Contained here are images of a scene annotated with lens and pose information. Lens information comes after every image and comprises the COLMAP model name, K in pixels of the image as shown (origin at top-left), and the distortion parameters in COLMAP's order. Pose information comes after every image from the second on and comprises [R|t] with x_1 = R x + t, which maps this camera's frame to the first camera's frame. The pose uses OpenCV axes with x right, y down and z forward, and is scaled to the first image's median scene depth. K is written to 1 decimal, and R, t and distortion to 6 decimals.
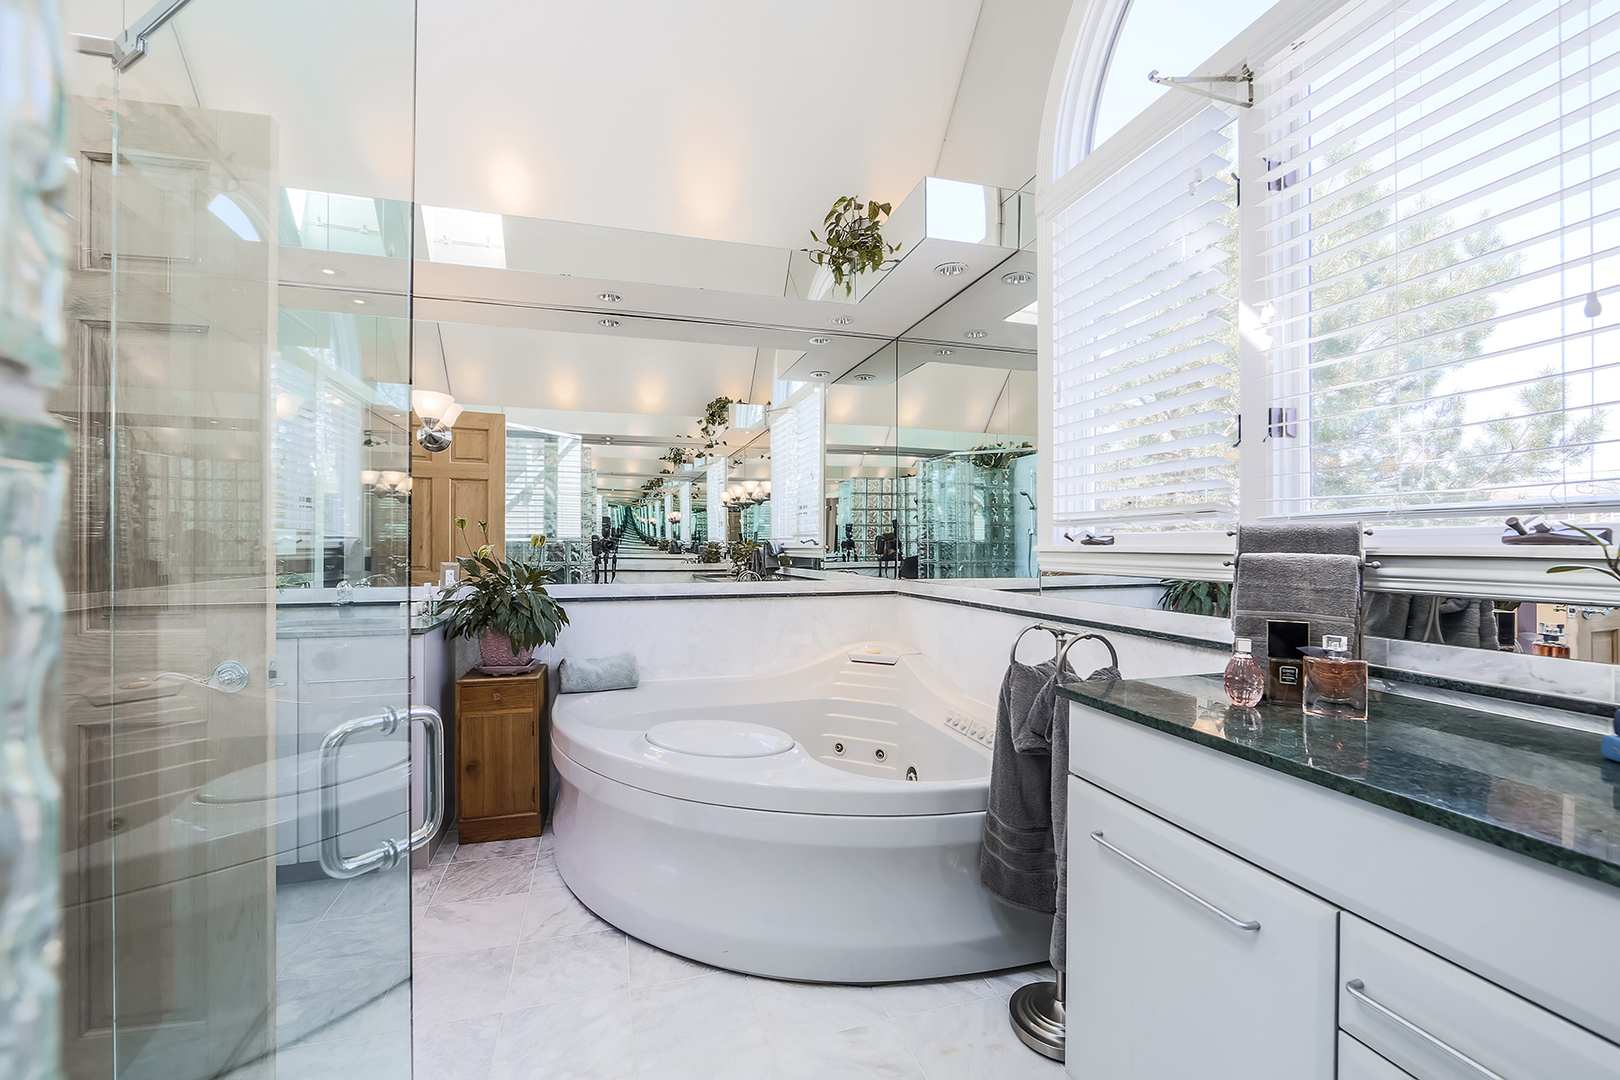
lens RADIAL K [[687.1, 0, 804.9], [0, 687.1, 548.8], [0, 0, 1]] dist [-0.003276, 0.000344]
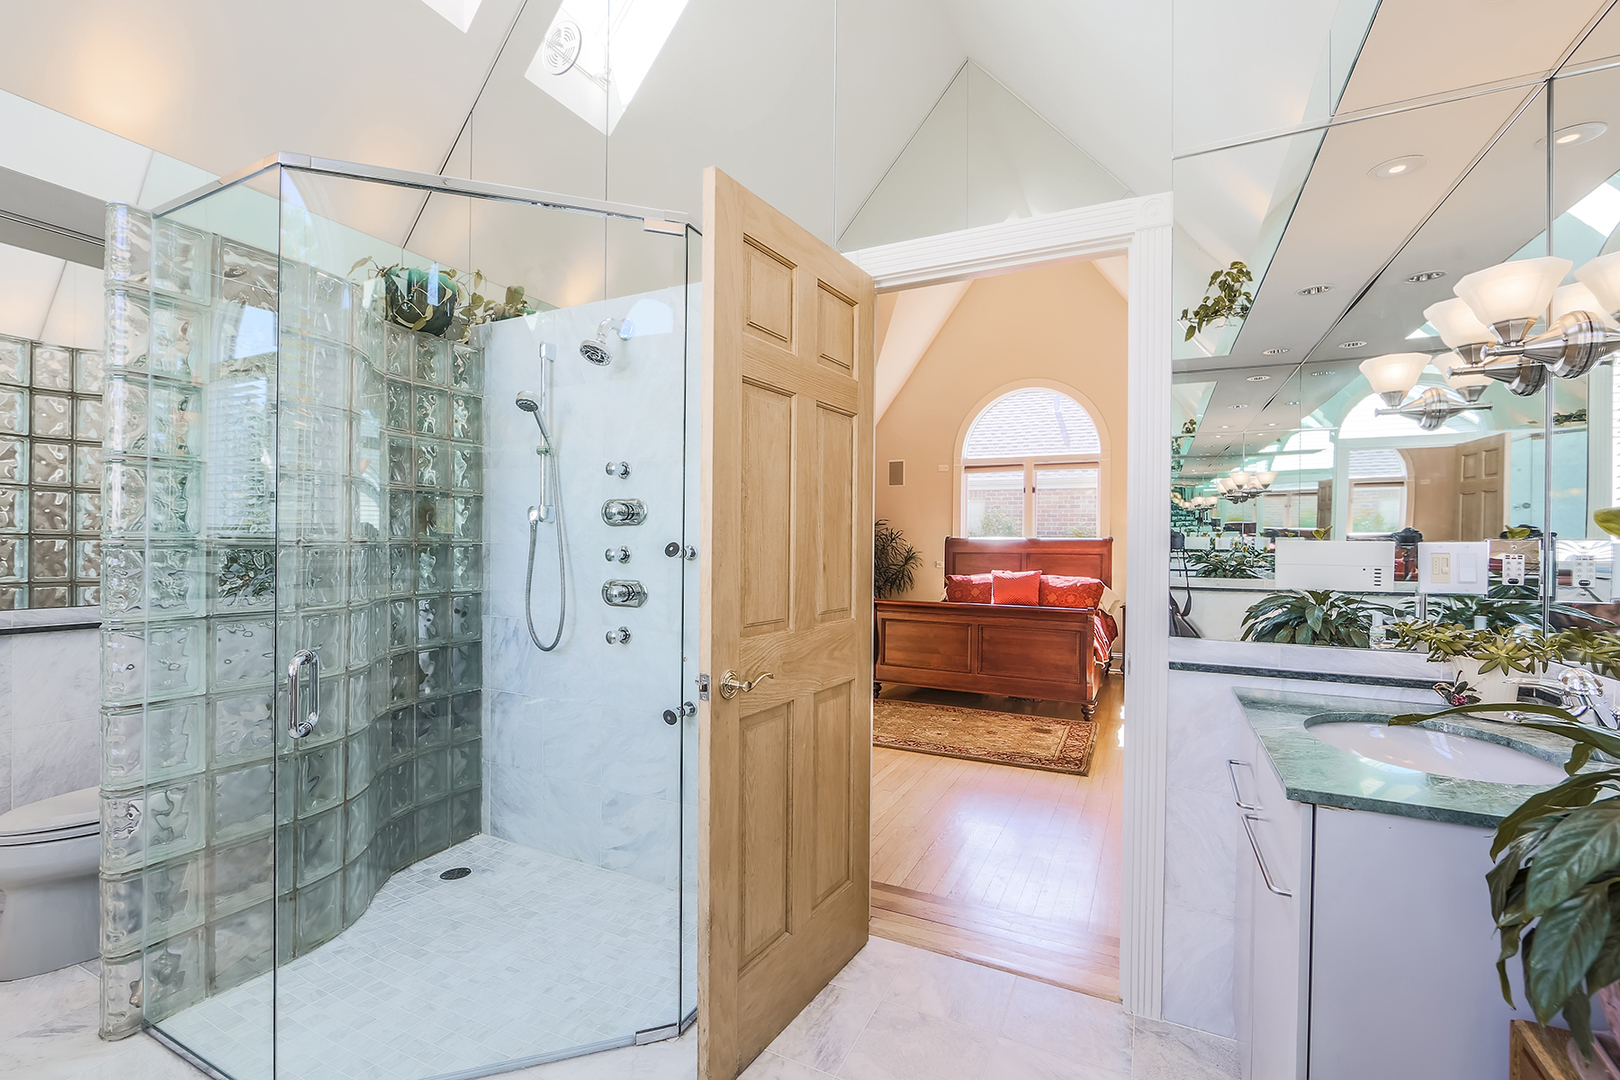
lens RADIAL K [[687.1, 0, 804.9], [0, 687.1, 548.8], [0, 0, 1]] dist [-0.003276, 0.000344]
pose [[0.658559, 0.000014, 0.752529, 0.131565], [-0.005743, 0.999971, 0.005007, -0.007445], [-0.752507, -0.007620, 0.658540, 0.602825]]
